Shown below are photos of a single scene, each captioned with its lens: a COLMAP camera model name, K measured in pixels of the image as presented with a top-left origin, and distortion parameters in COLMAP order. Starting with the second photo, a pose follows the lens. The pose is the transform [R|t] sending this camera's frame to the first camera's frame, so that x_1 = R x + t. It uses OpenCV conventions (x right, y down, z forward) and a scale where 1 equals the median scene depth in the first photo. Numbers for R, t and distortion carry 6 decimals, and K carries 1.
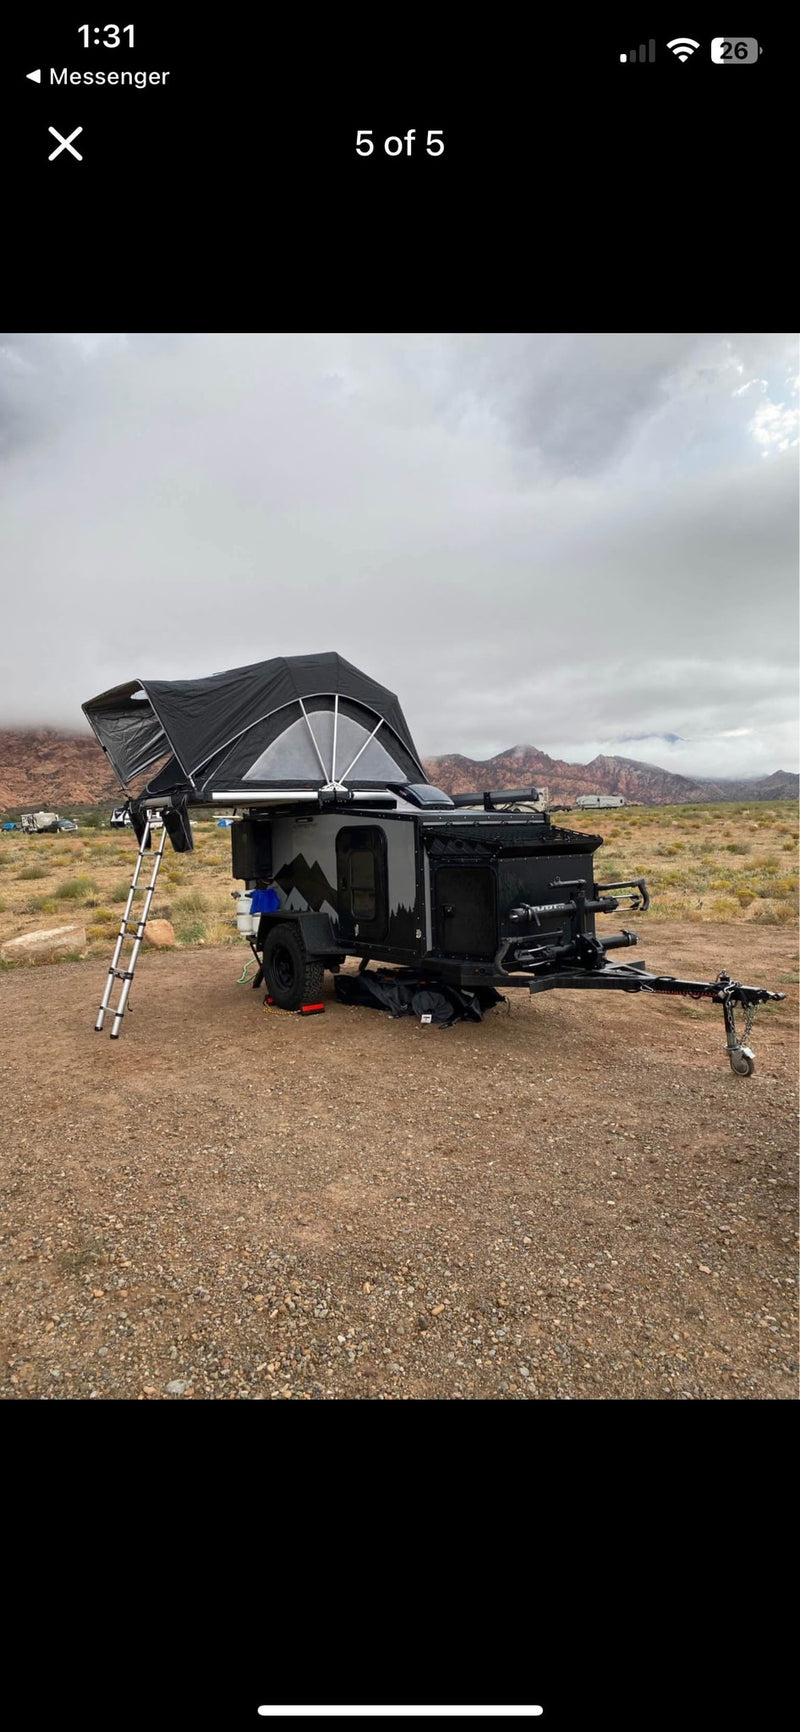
lens RADIAL K [[796.5, 0, 400.0], [0, 796.5, 866.0], [0, 0, 1]] dist [-0.000001, -0.000057]
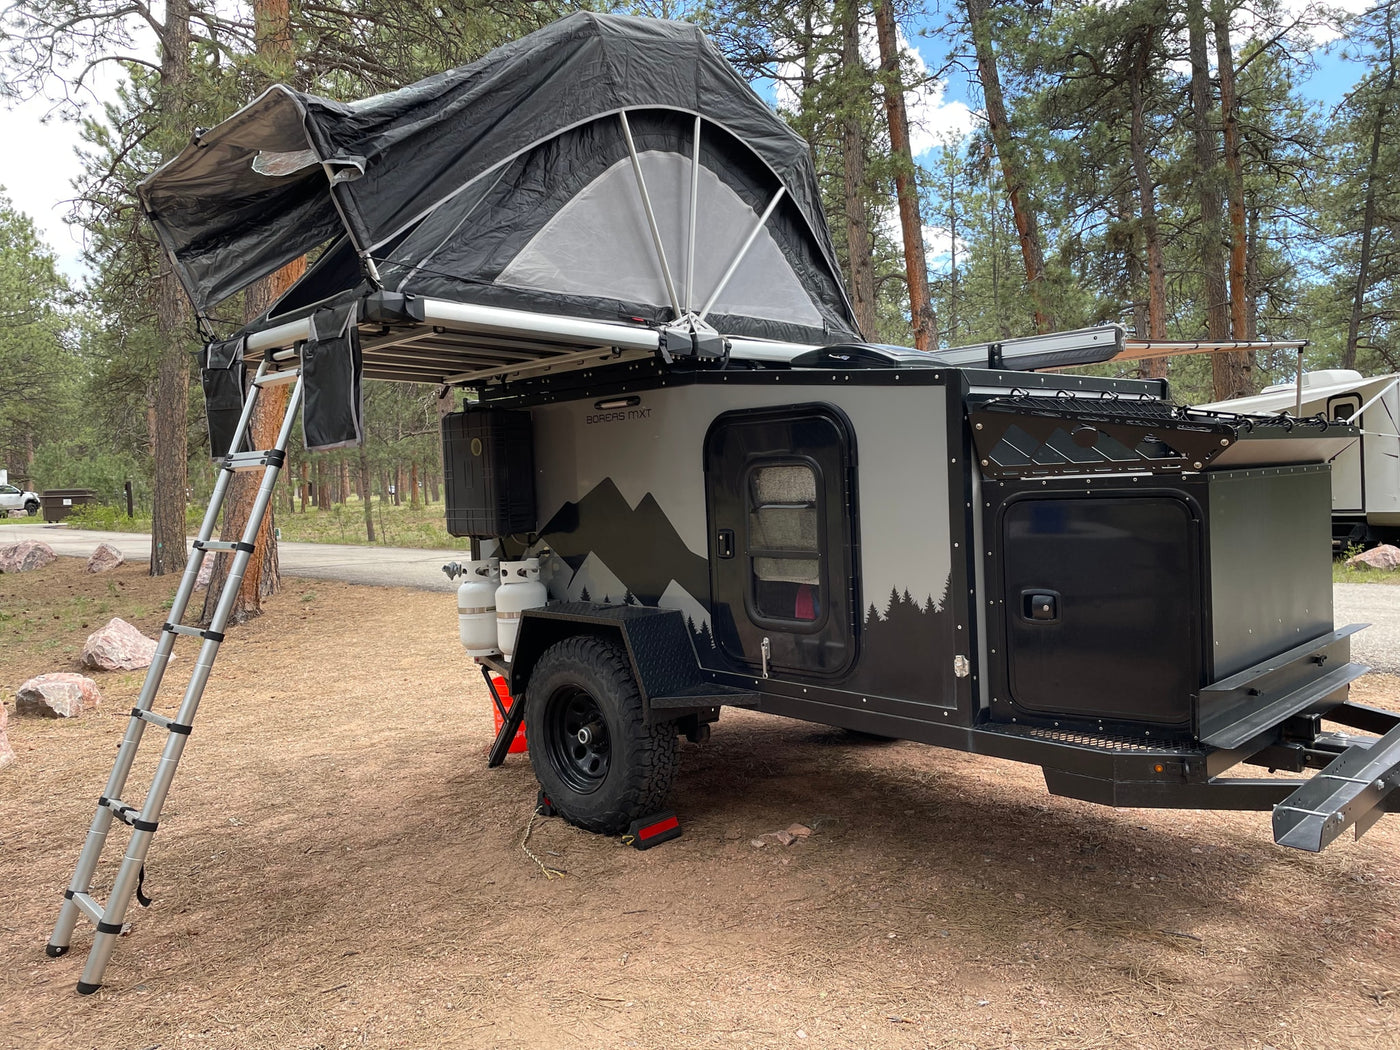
lens RADIAL K [[1020.8, 0, 700.0], [0, 1020.8, 525.0], [0, 0, 1]] dist [0.005639, 0.001443]
pose [[0.995481, -0.007750, 0.094648, -0.132998], [0.007347, 0.999962, 0.004600, 0.009420], [-0.094680, -0.003884, 0.995500, 0.431046]]
